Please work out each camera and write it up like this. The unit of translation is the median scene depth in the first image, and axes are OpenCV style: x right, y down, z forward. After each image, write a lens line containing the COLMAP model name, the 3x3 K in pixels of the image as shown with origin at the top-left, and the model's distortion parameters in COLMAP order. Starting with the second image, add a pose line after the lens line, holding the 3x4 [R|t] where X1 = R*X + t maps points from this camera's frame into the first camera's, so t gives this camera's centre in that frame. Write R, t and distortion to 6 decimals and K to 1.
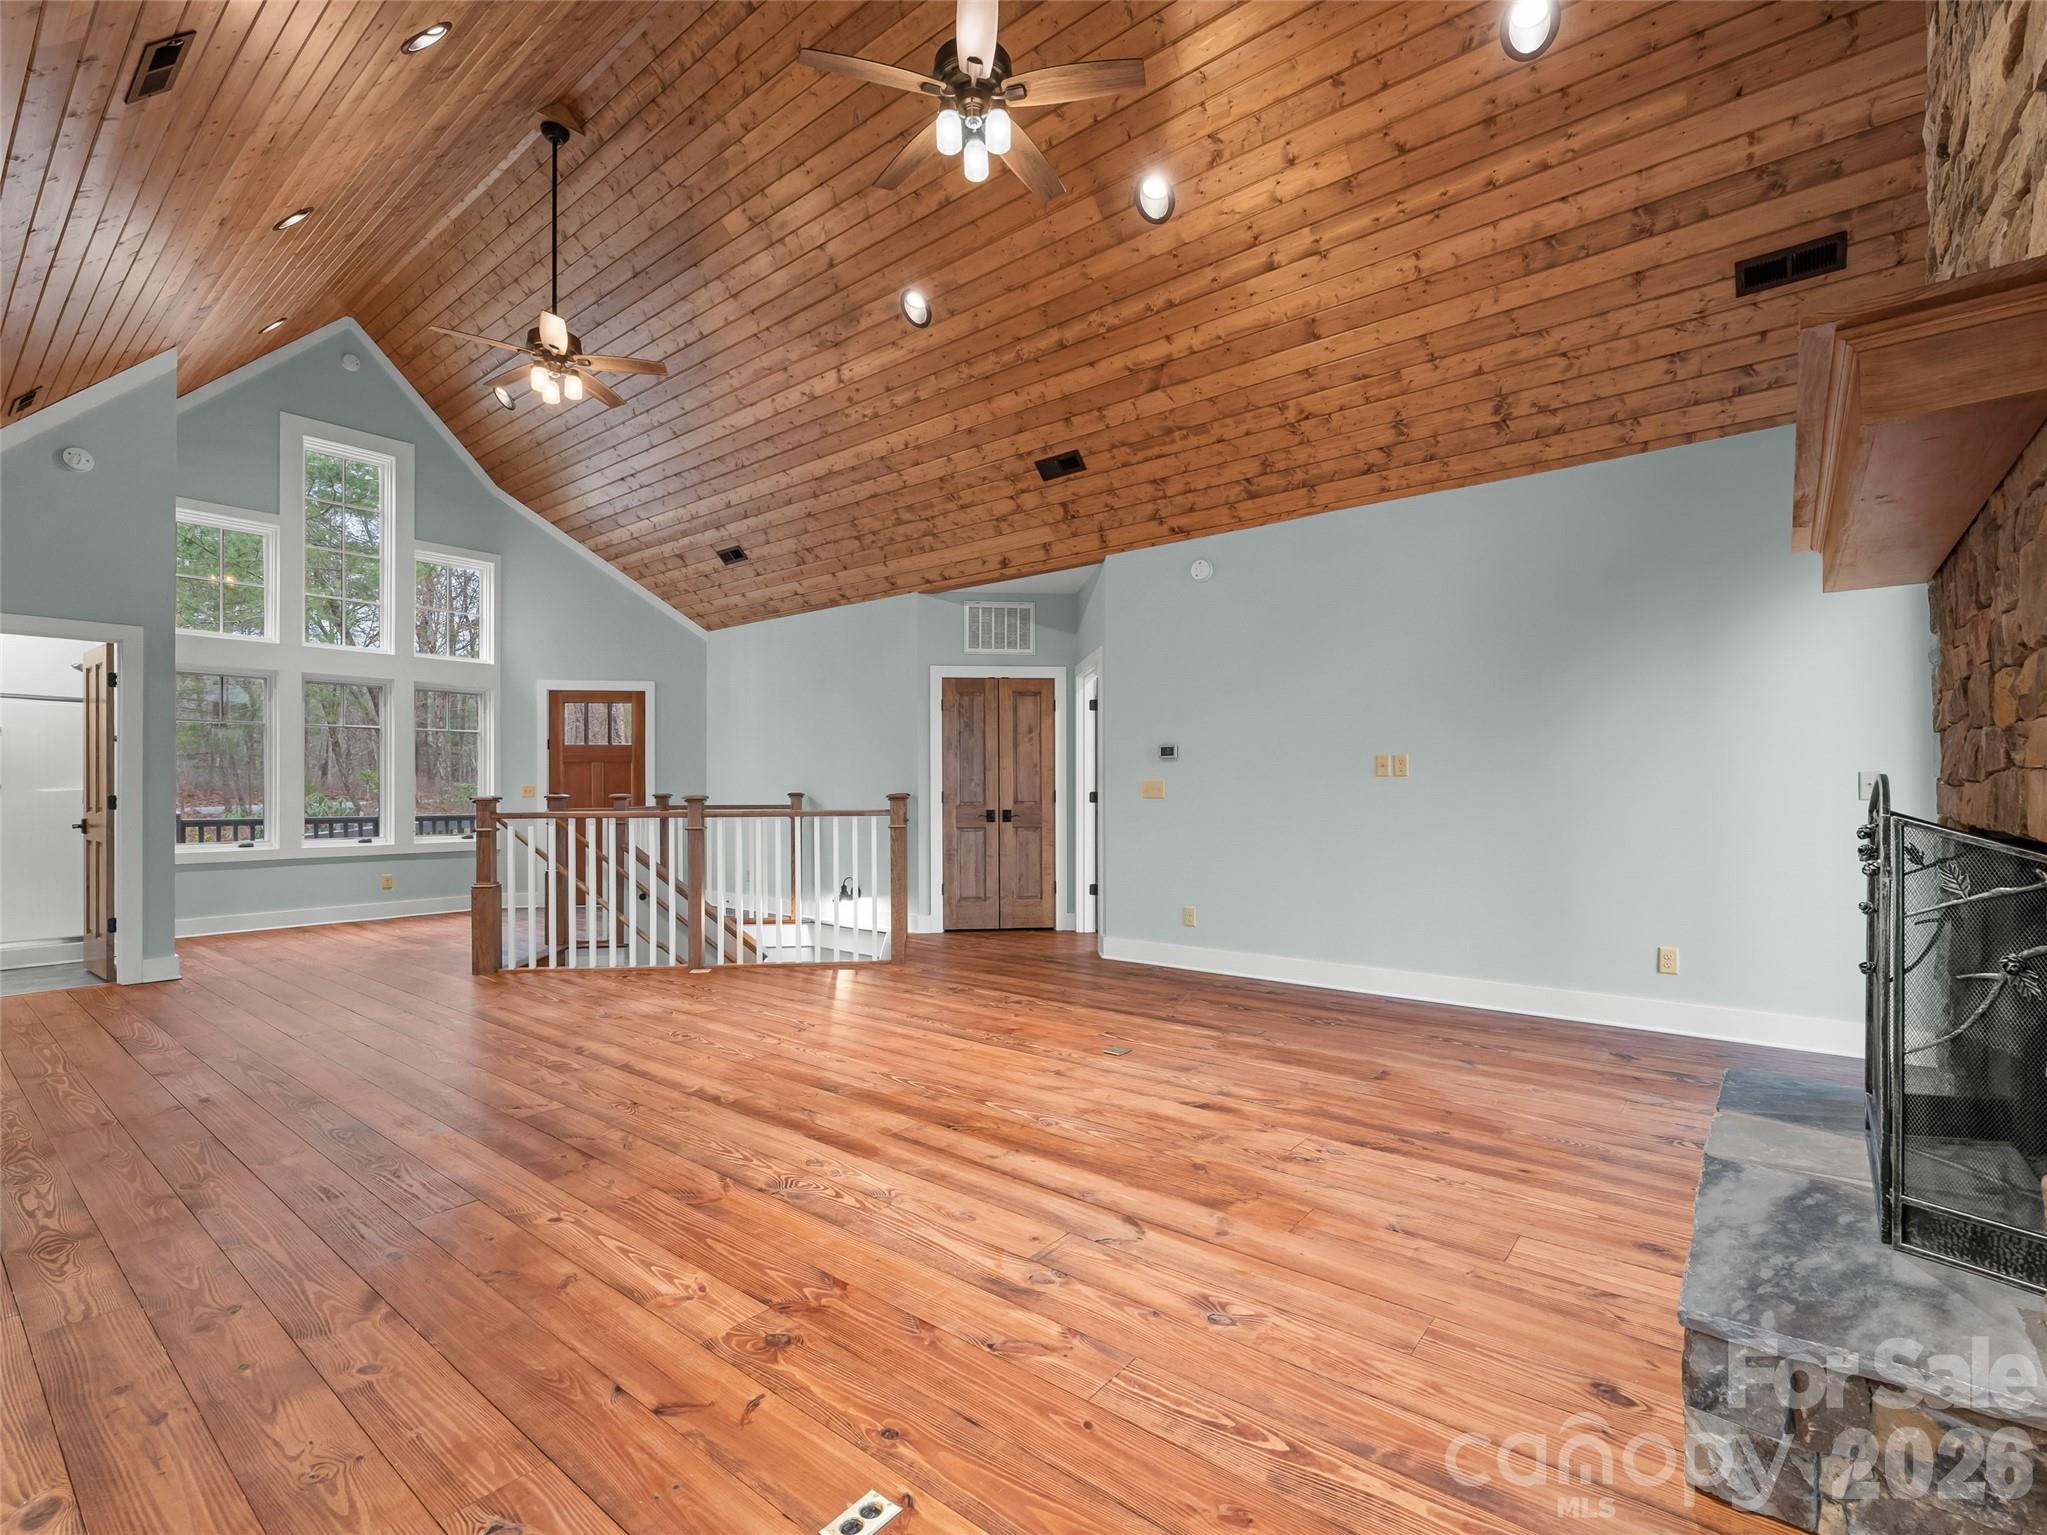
lens RADIAL K [[938.3, 0, 1037.3], [0, 938.3, 784.0], [0, 0, 1]] dist [-0.000252, 0.000038]
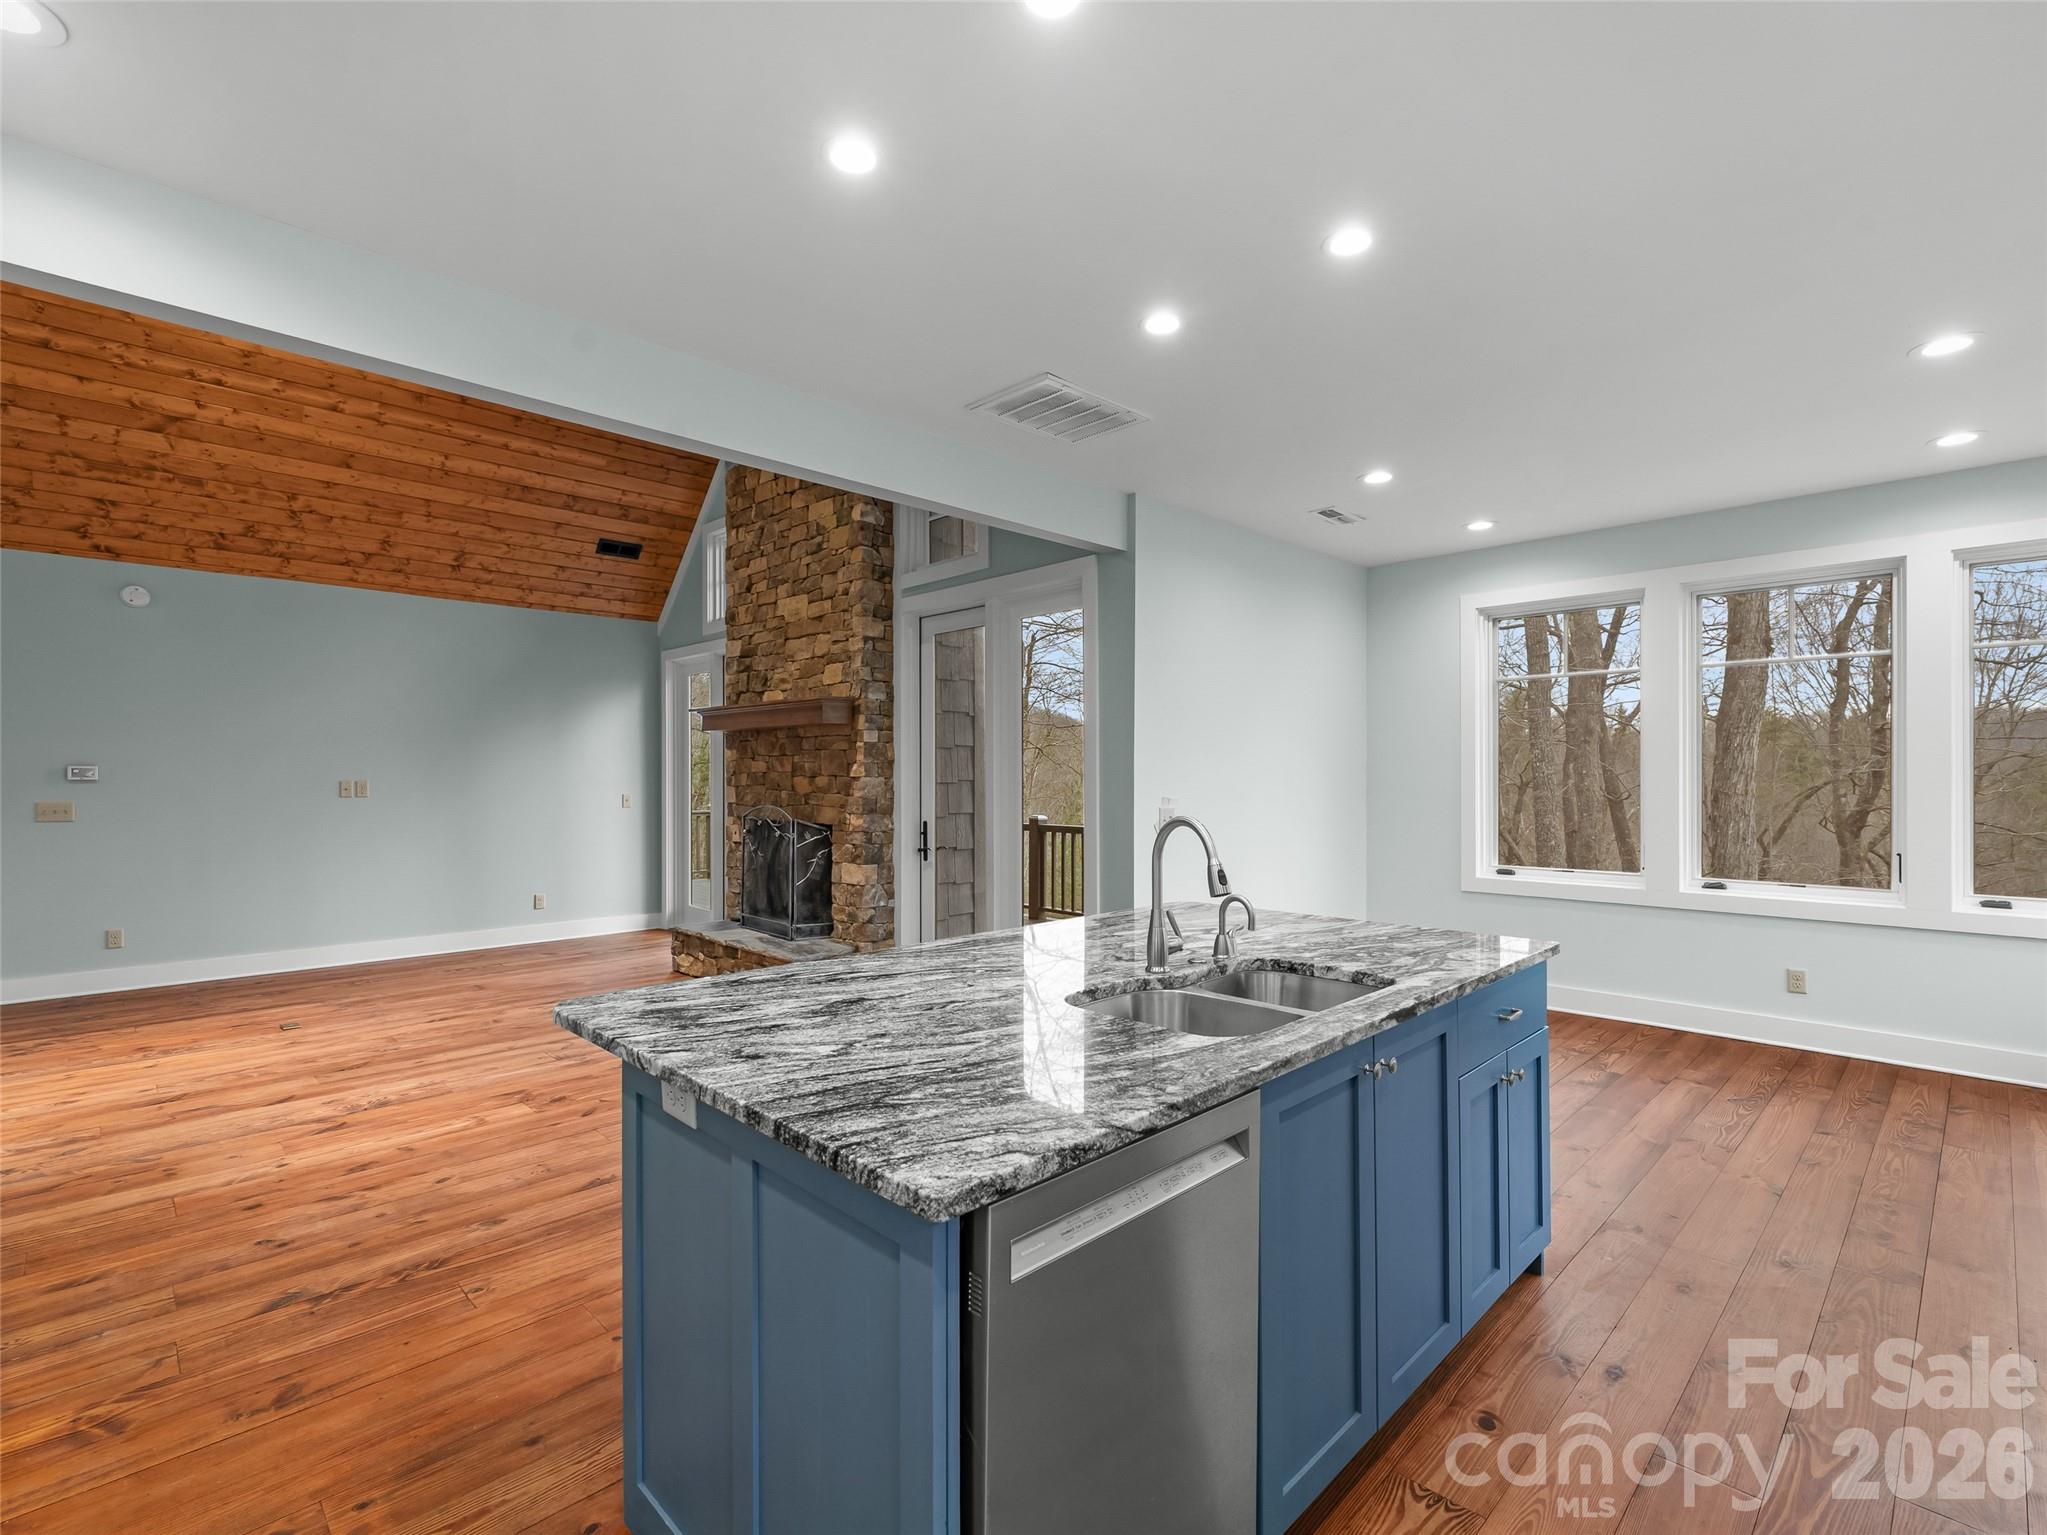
lens RADIAL K [[938.3, 0, 1016.4], [0, 938.3, 771.5], [0, 0, 1]] dist [-0.000252, 0.000038]
pose [[0.123282, 0.007566, 0.992343, -0.652196], [-0.006197, 0.999957, -0.006854, -0.032883], [-0.992352, -0.005305, 0.123324, -0.069762]]
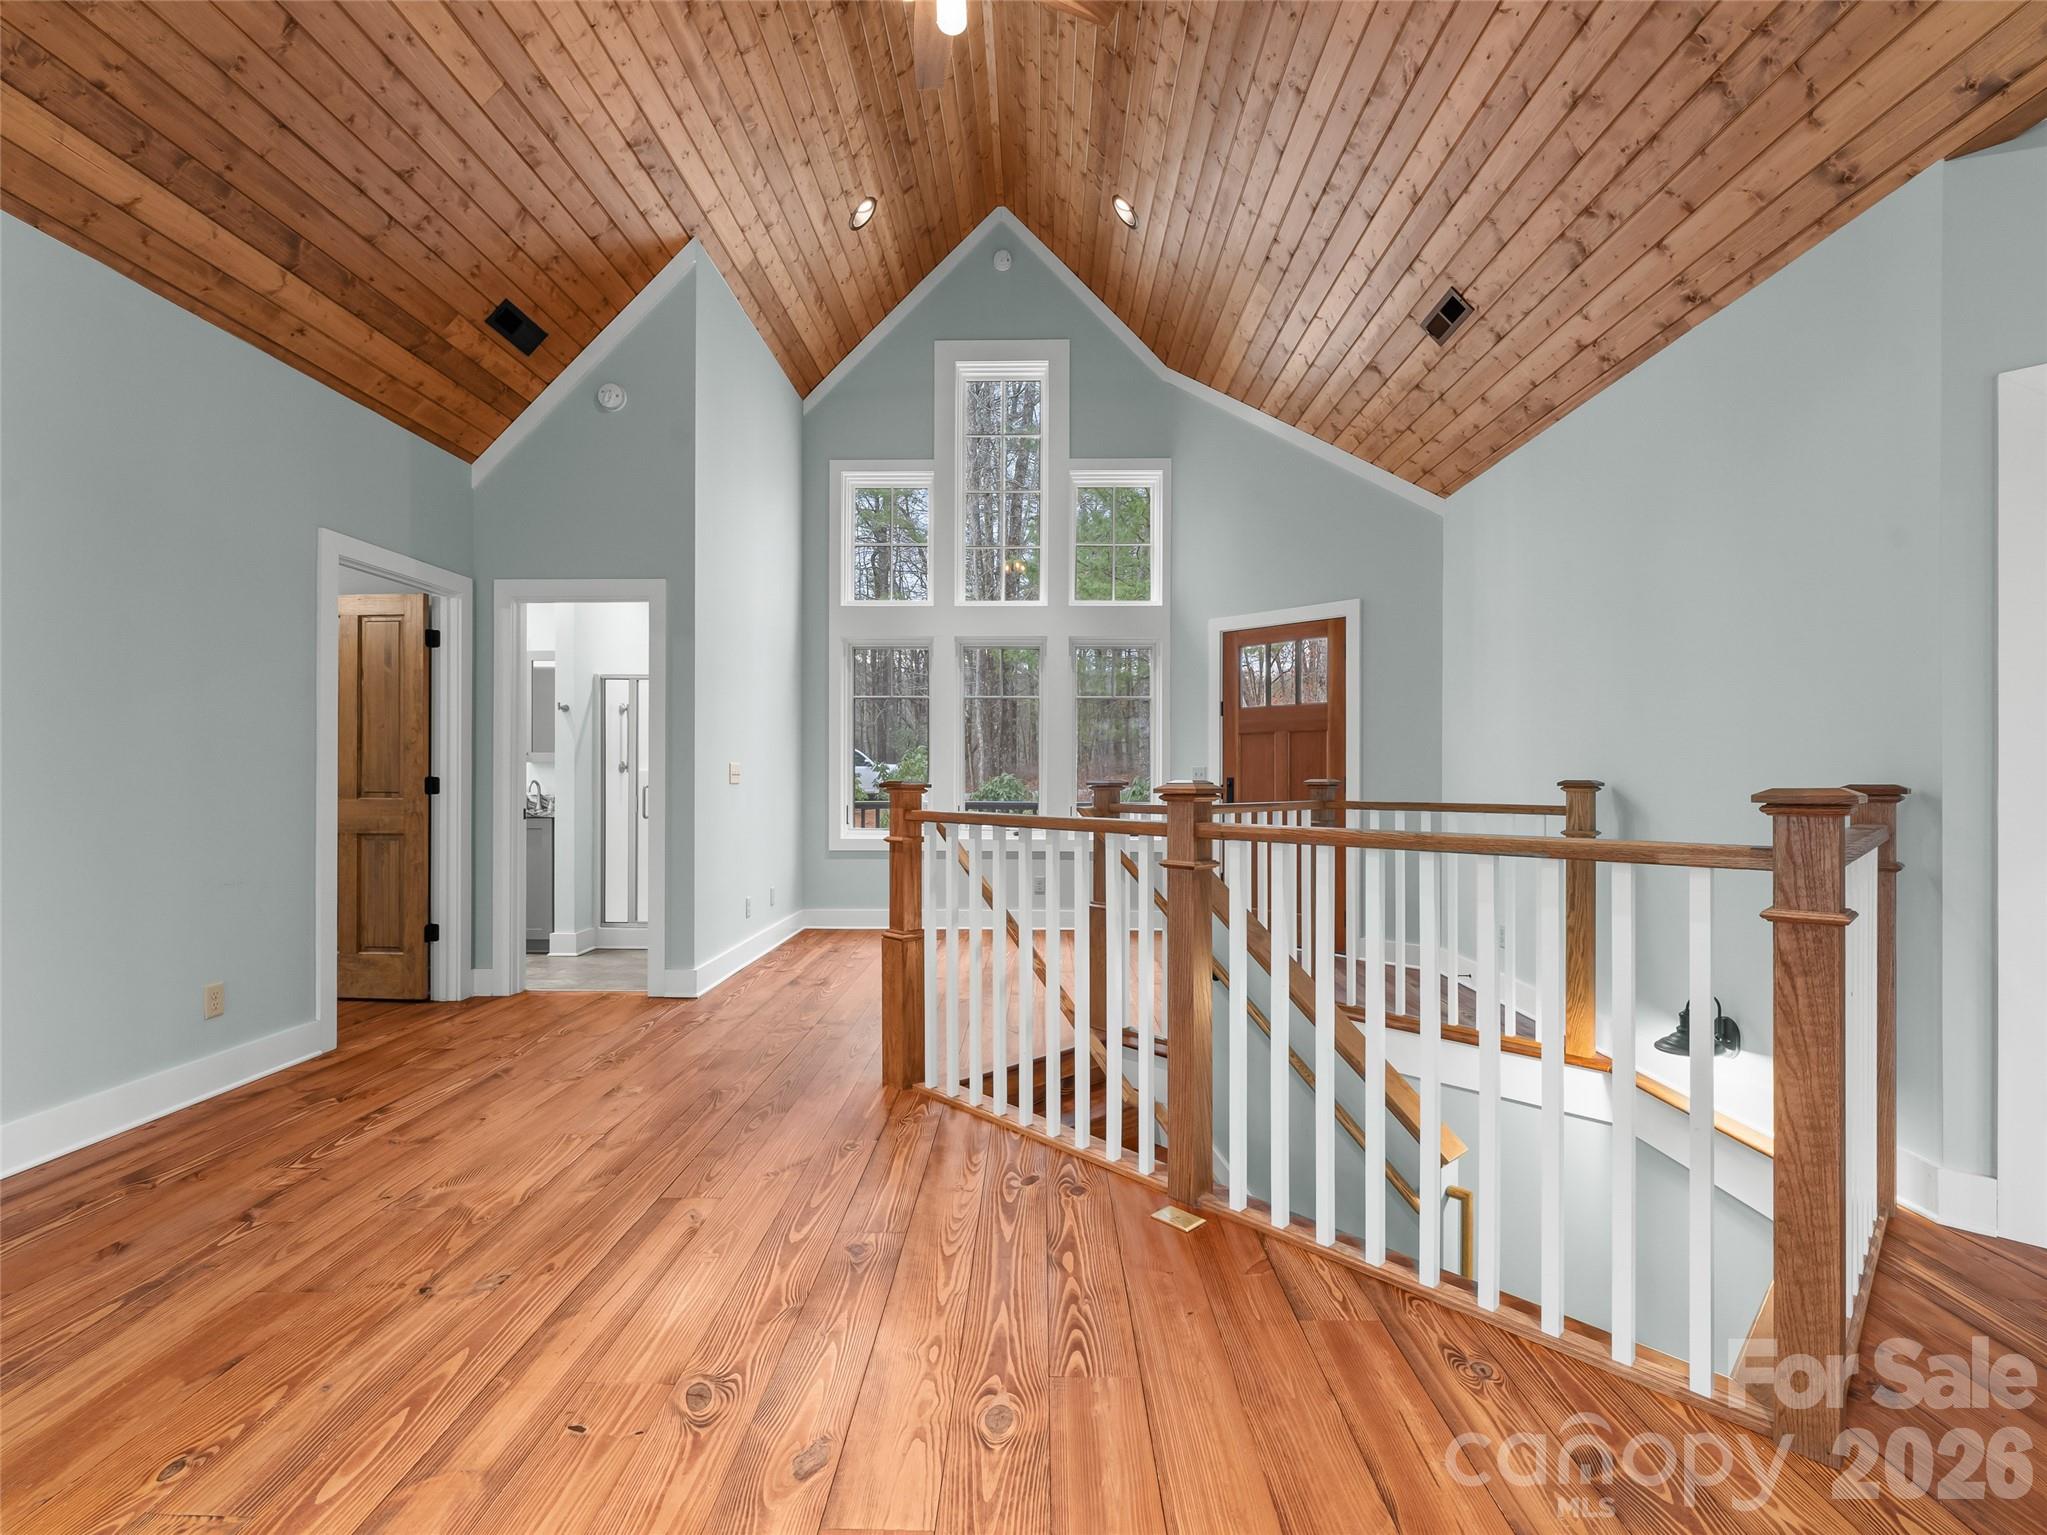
lens RADIAL K [[938.3, 0, 1020.0], [0, 938.3, 776.7], [0, 0, 1]] dist [-0.000252, 0.000038]
pose [[0.602075, 0.005640, -0.798420, -0.069767], [-0.000493, 0.999977, 0.006692, 0.005198], [0.798440, -0.003636, 0.602064, 0.640493]]
